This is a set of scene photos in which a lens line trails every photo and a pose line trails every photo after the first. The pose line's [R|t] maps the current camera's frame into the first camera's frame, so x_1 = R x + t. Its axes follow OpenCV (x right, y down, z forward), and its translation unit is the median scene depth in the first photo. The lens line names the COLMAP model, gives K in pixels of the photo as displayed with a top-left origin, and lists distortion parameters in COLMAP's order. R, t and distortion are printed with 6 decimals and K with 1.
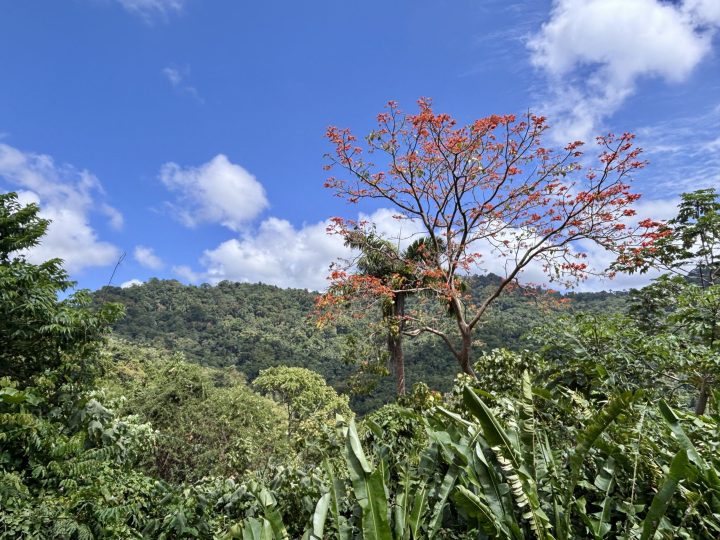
lens RADIAL K [[469.7, 0, 360.0], [0, 469.7, 270.0], [0, 0, 1]] dist [0.006037, -0.000317]
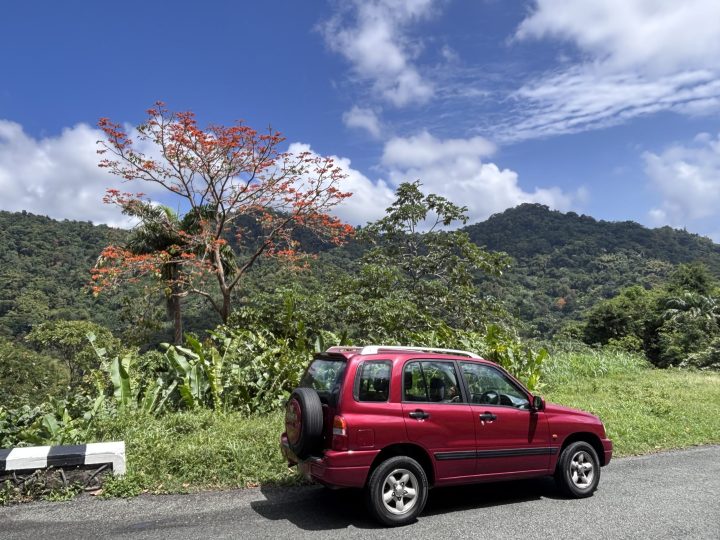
lens RADIAL K [[577.7, 0, 360.0], [0, 577.7, 270.0], [0, 0, 1]] dist [0.106831, -0.136701]
pose [[0.951678, -0.007315, 0.307011, 0.038638], [-0.035035, 0.990603, 0.132207, -0.064299], [-0.305094, -0.136574, 0.942478, -0.250470]]
